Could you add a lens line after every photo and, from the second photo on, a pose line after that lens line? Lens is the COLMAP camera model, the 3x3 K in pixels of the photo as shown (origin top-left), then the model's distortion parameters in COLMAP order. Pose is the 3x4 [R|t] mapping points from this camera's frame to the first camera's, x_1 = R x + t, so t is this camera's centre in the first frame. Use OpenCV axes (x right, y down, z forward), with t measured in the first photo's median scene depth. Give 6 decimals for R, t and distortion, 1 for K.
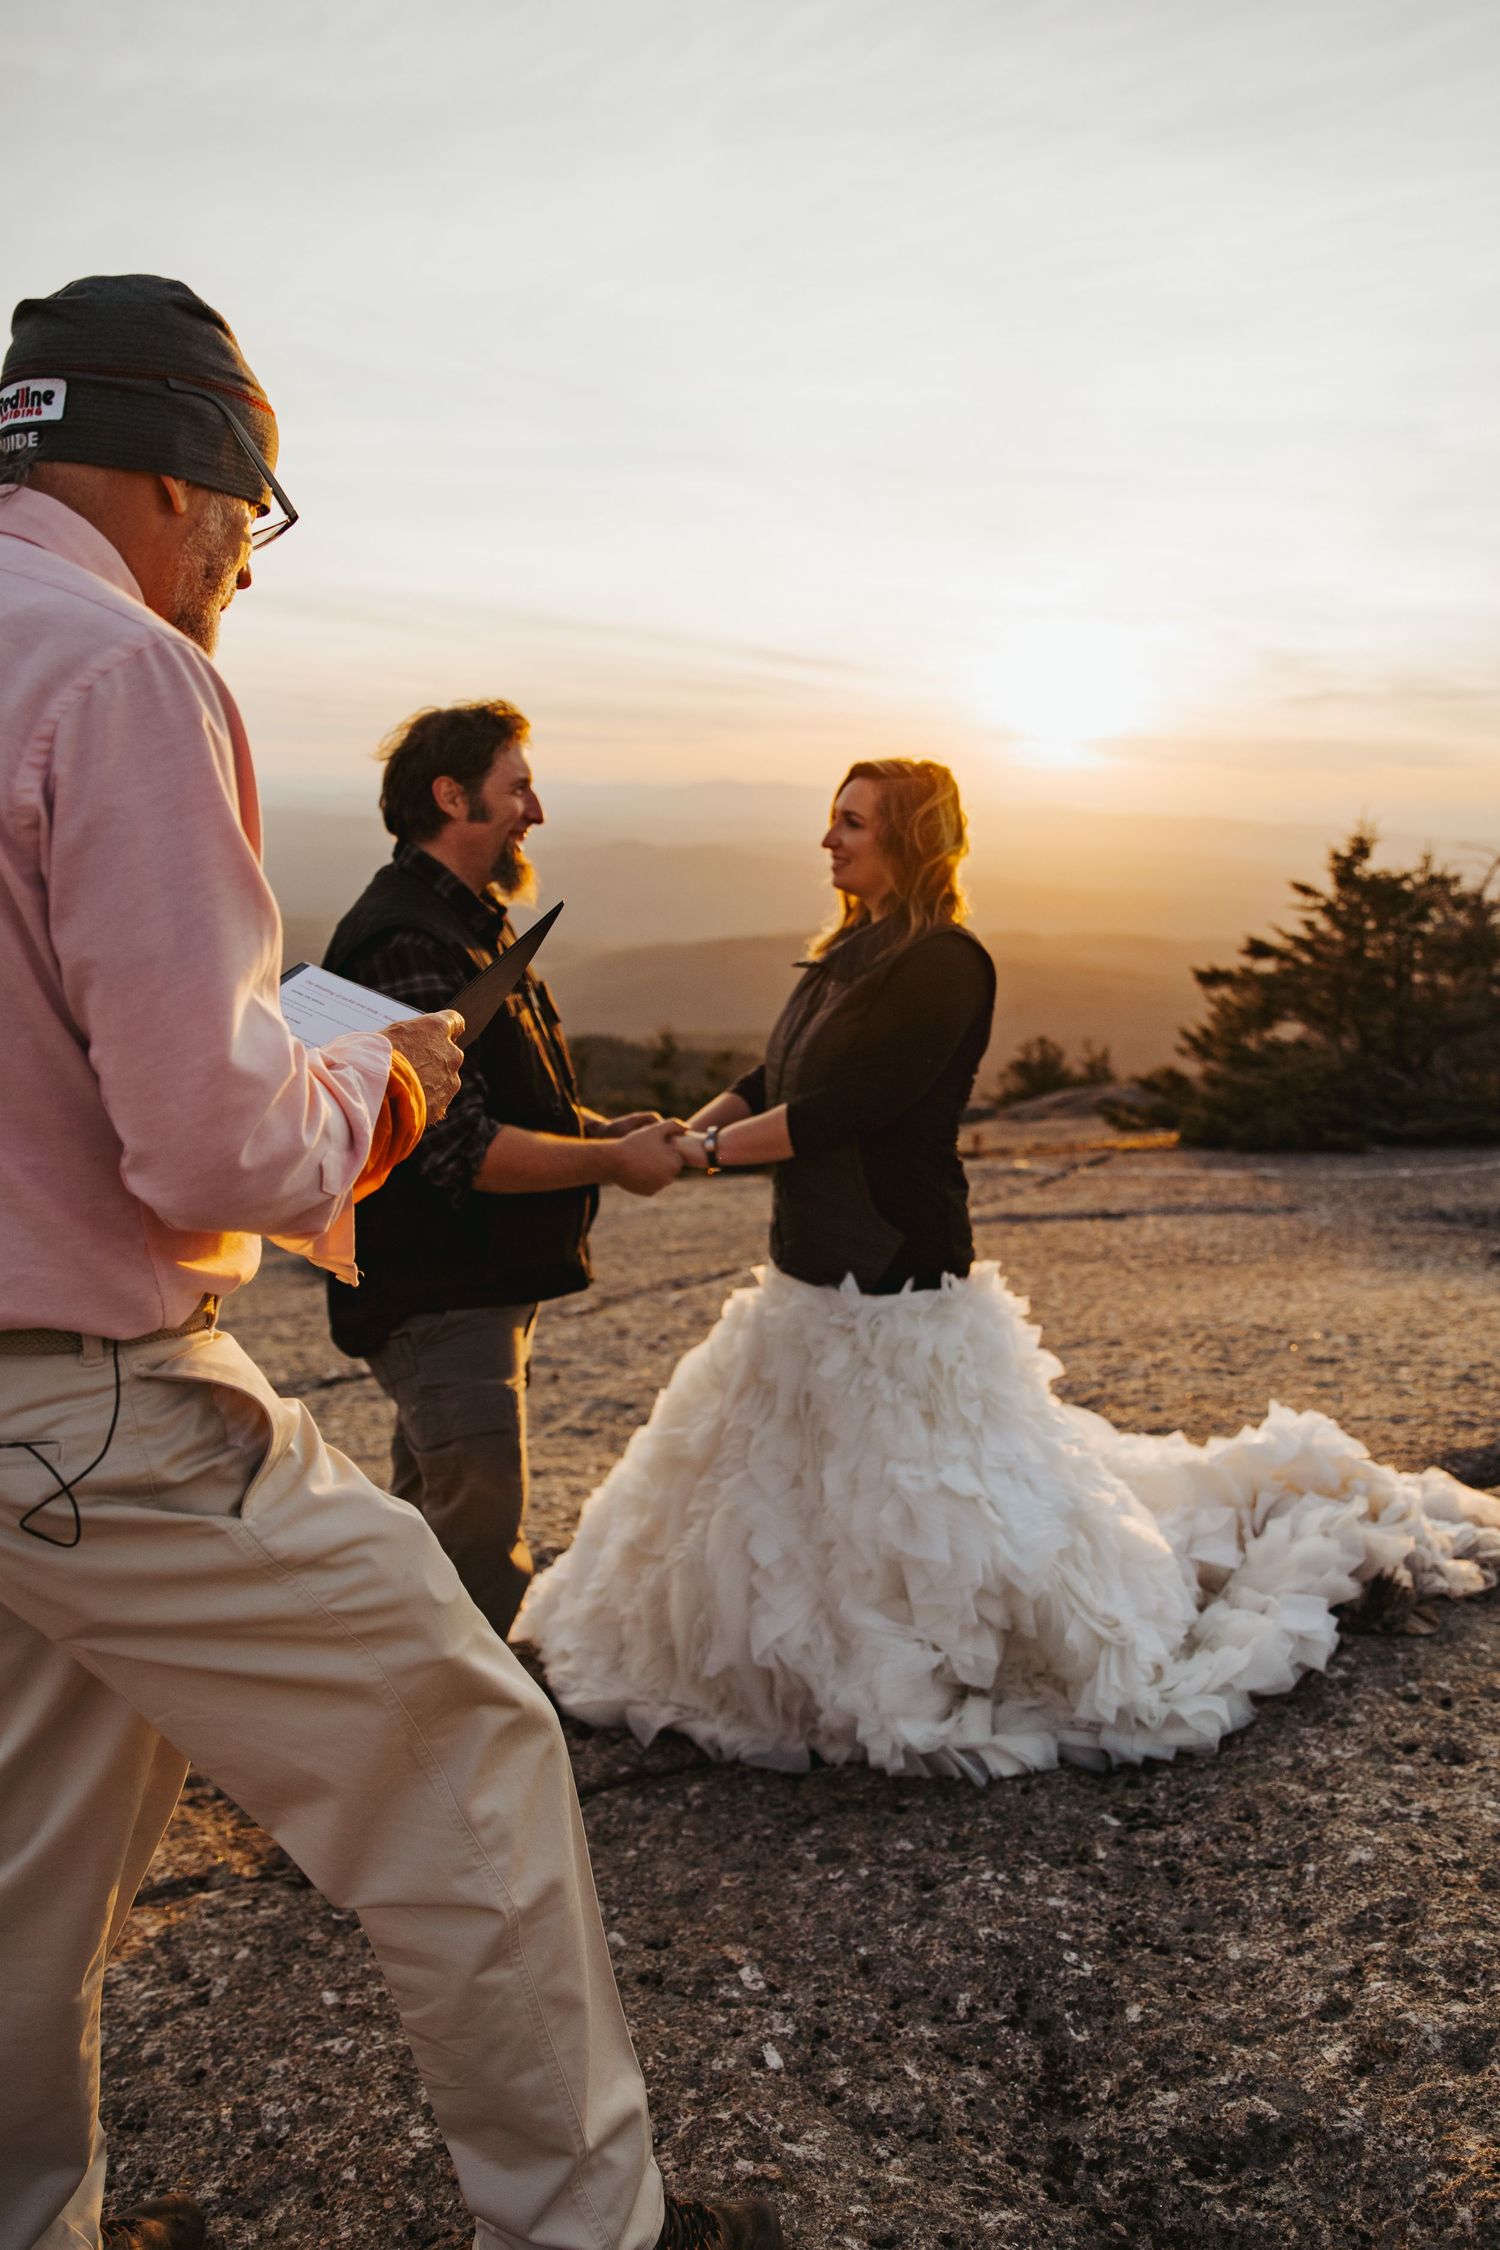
lens RADIAL K [[1628.6, 0, 745.4], [0, 1628.6, 1135.3], [0, 0, 1]] dist [-0.105031, 0.084163]
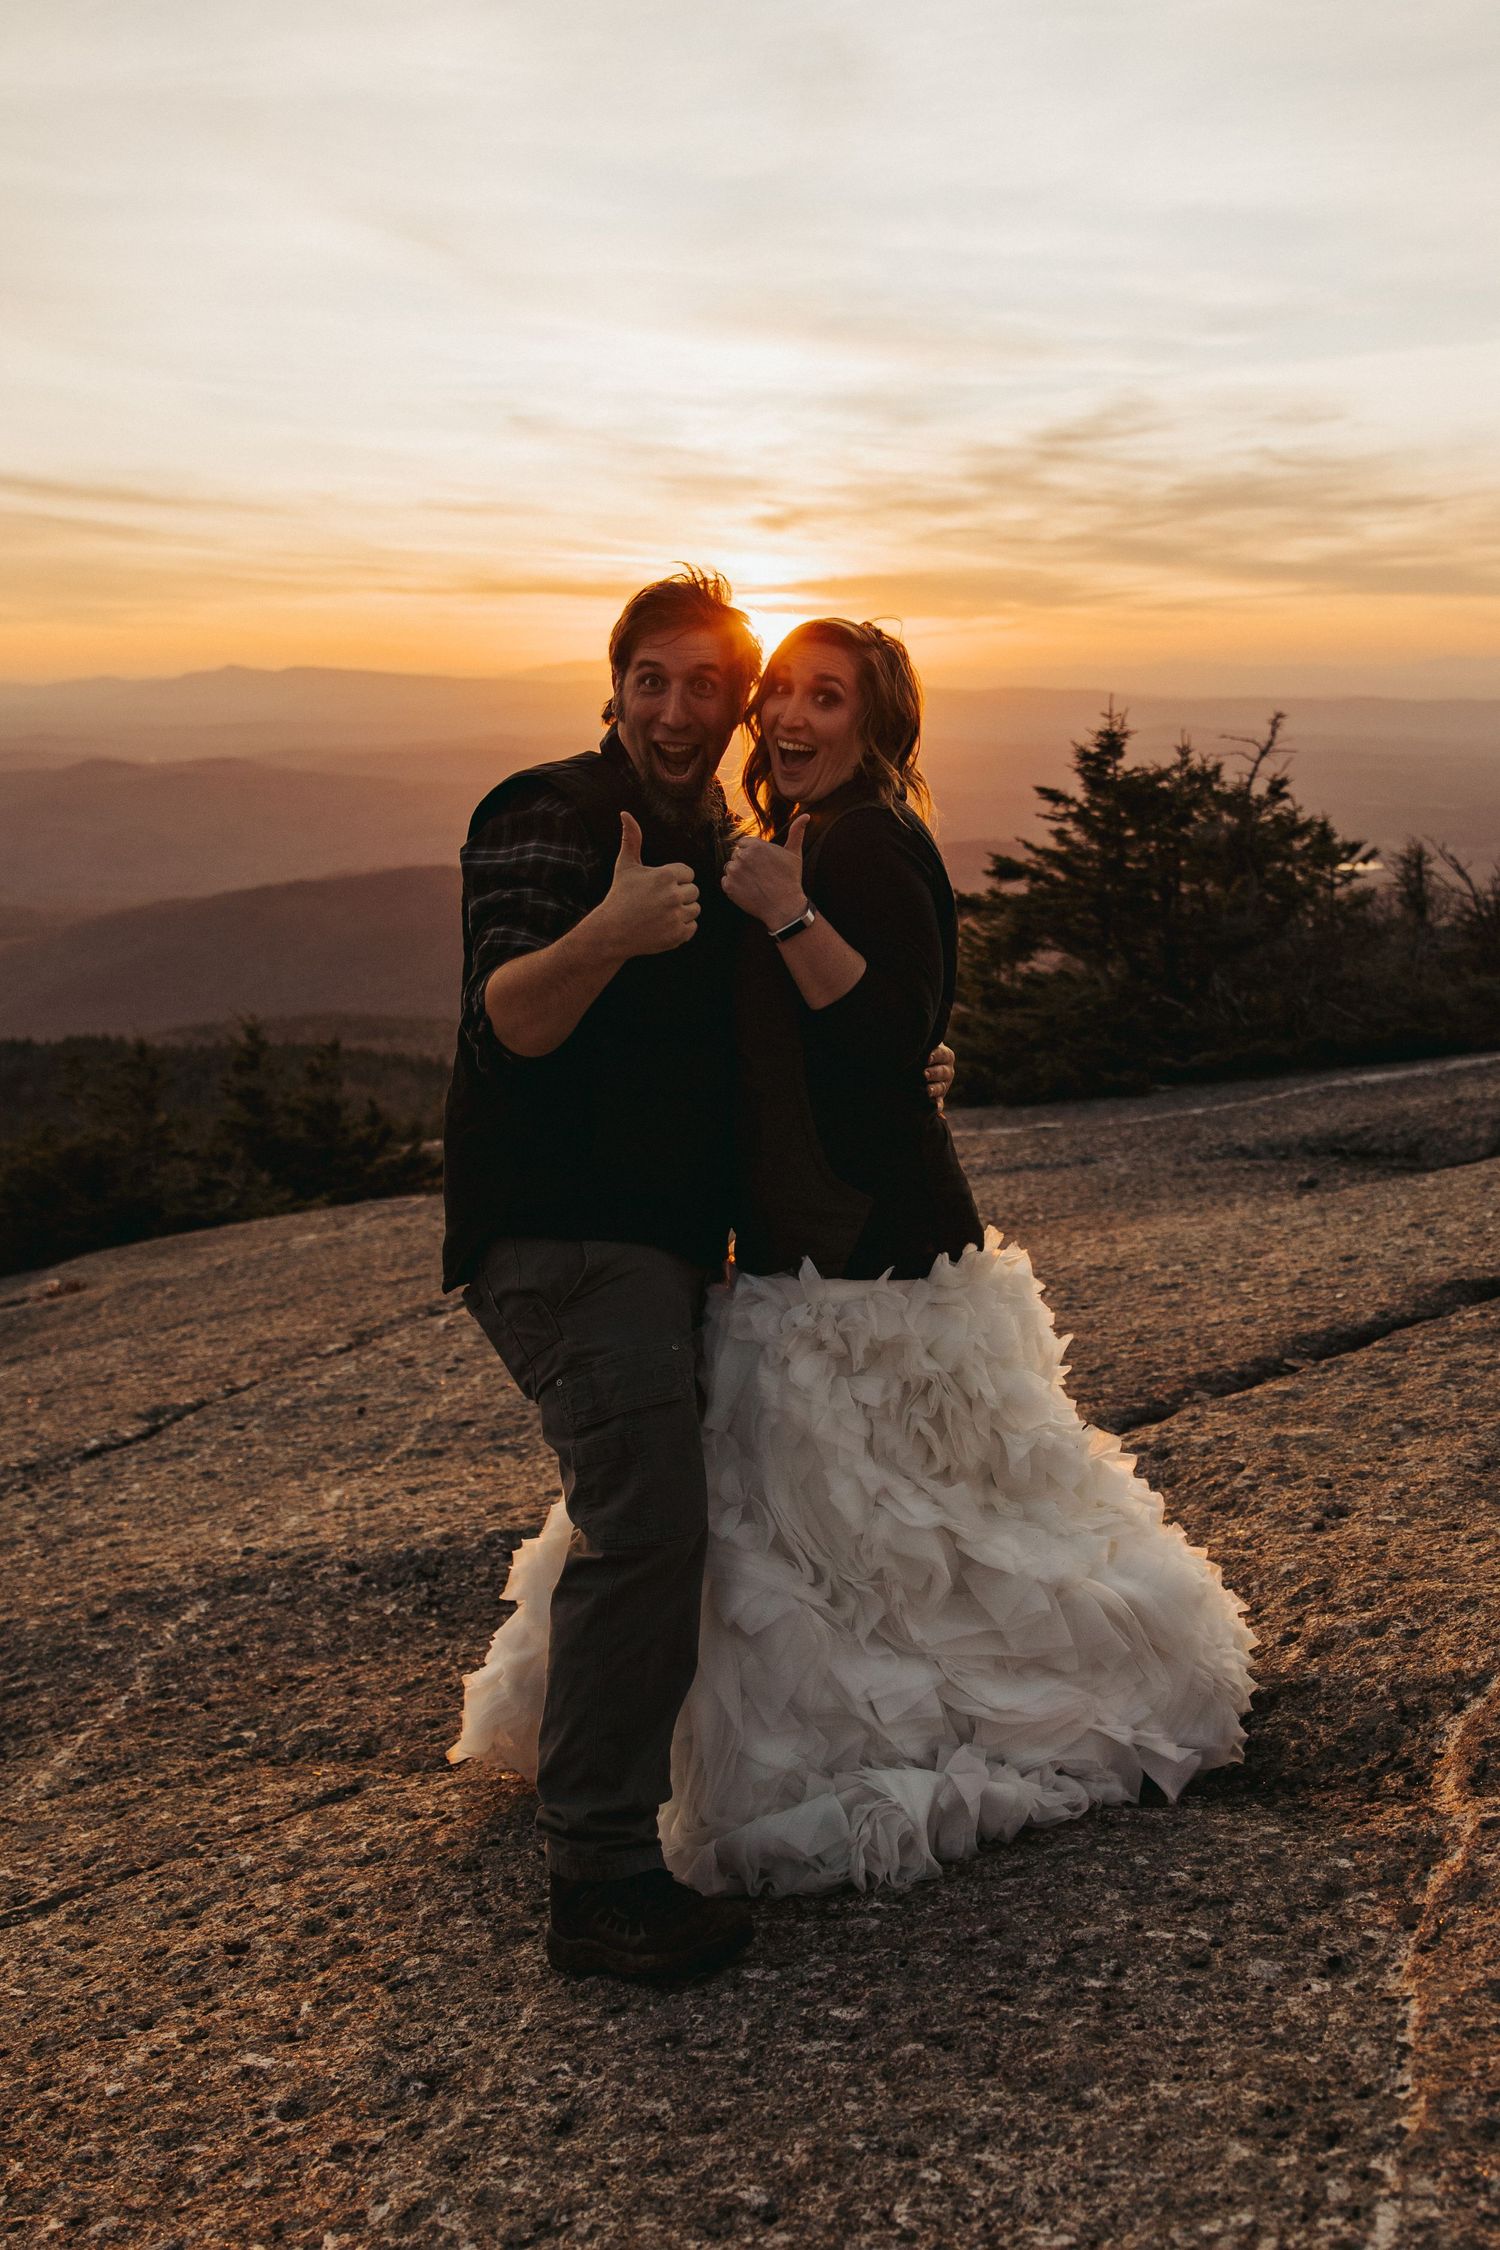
lens RADIAL K [[2167.4, 0, 919.1], [0, 2167.4, 1183.5], [0, 0, 1]] dist [-0.087902, 0.019445]
pose [[0.958047, -0.099612, 0.268744, -0.161212], [0.092619, 0.994953, 0.038606, 0.006637], [-0.271233, -0.012096, 0.962438, -0.295914]]
